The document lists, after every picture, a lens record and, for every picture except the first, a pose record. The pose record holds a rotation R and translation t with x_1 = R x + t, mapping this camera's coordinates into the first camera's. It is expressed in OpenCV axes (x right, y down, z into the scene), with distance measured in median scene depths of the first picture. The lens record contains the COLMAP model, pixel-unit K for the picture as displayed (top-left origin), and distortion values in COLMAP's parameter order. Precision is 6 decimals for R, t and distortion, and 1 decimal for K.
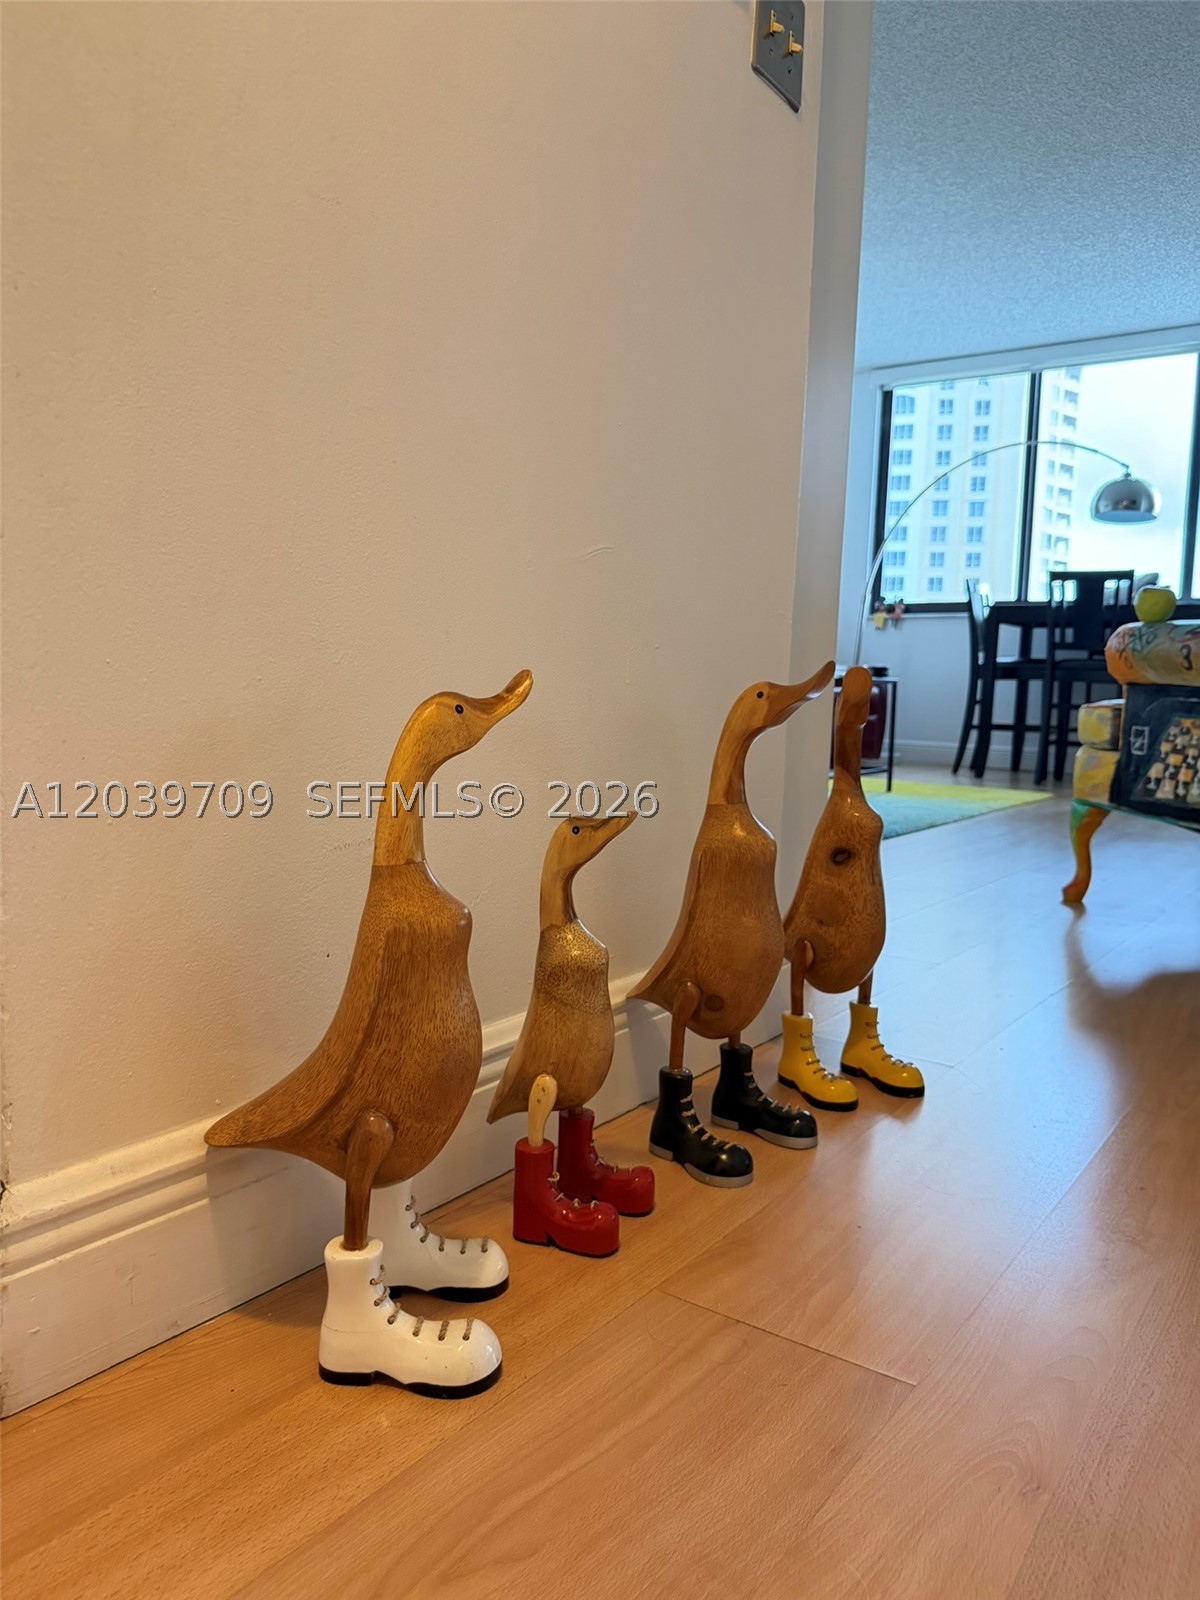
lens RADIAL K [[1155.4, 0, 592.5], [0, 1155.4, 790.3], [0, 0, 1]] dist [-0.003194, 0.002362]
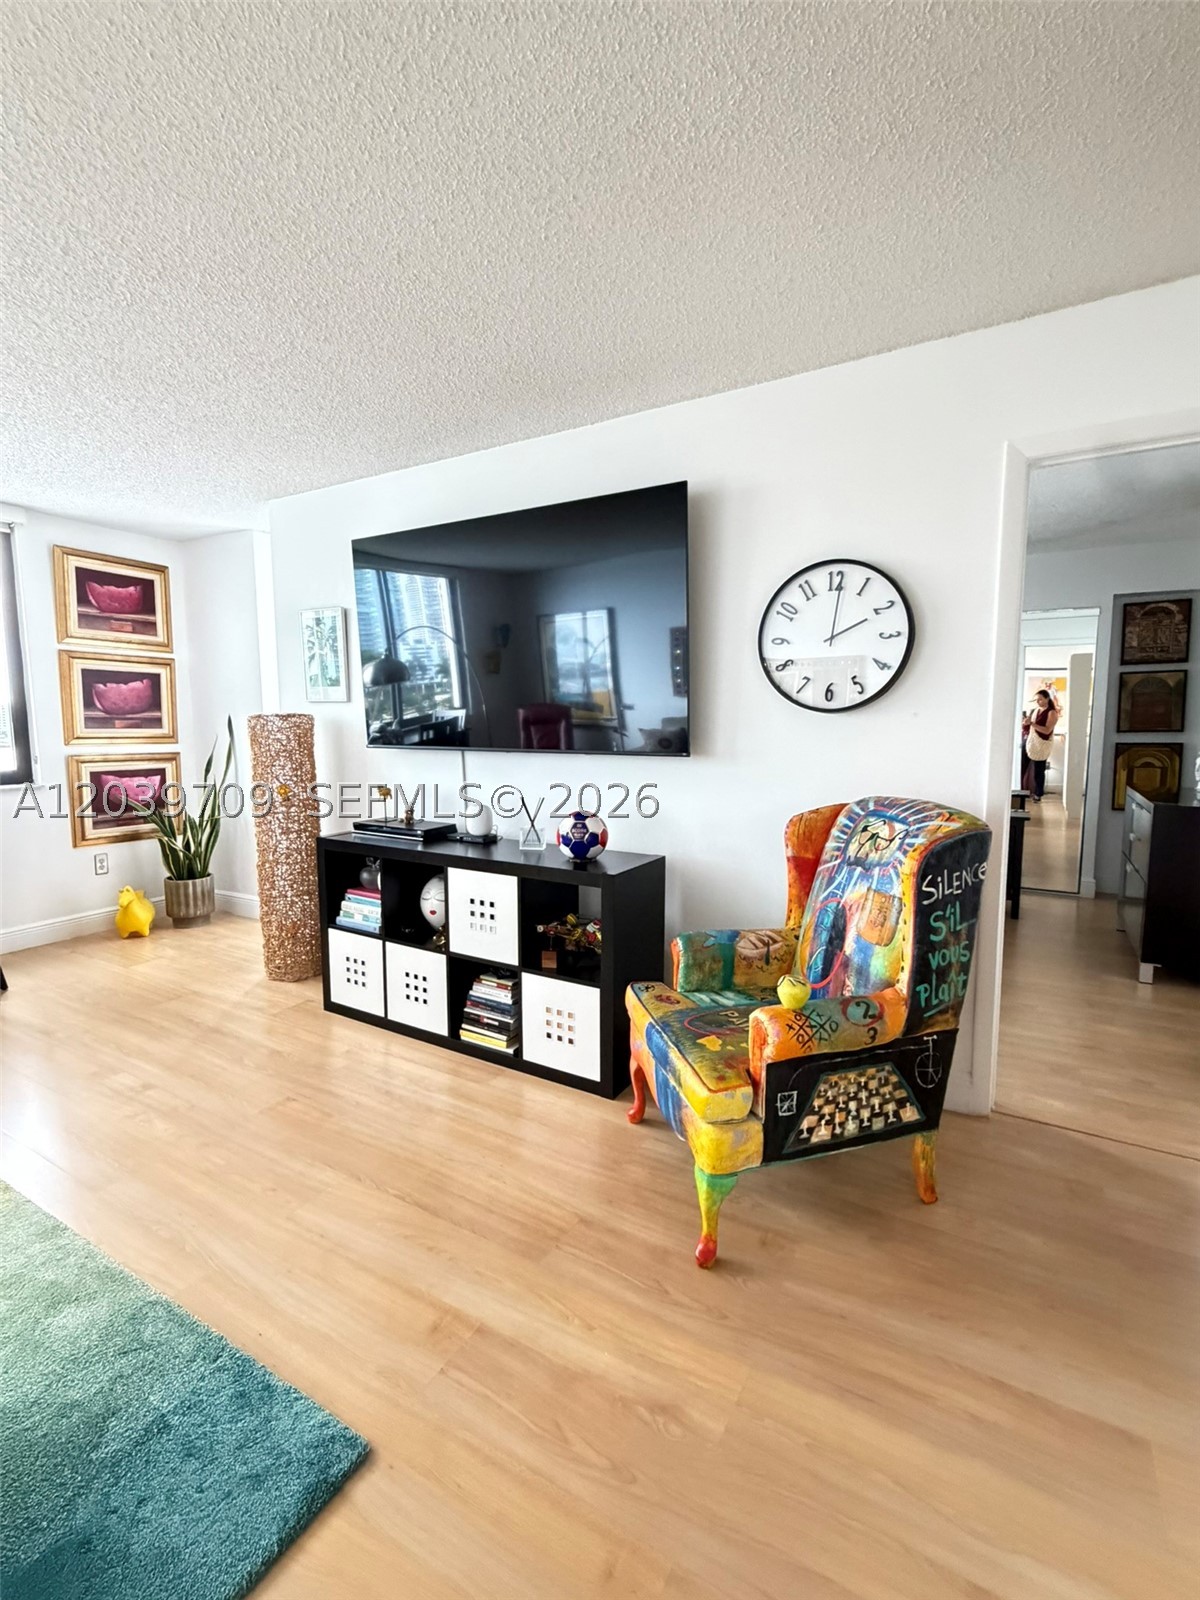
lens RADIAL K [[736.1, 0, 607.3], [0, 736.1, 802.8], [0, 0, 1]] dist [-0.002534, -0.000197]
pose [[-0.105582, -0.142226, 0.984187, -0.202871], [0.088339, 0.984464, 0.151743, -0.491326], [-0.990479, 0.102964, -0.091377, 1.270852]]
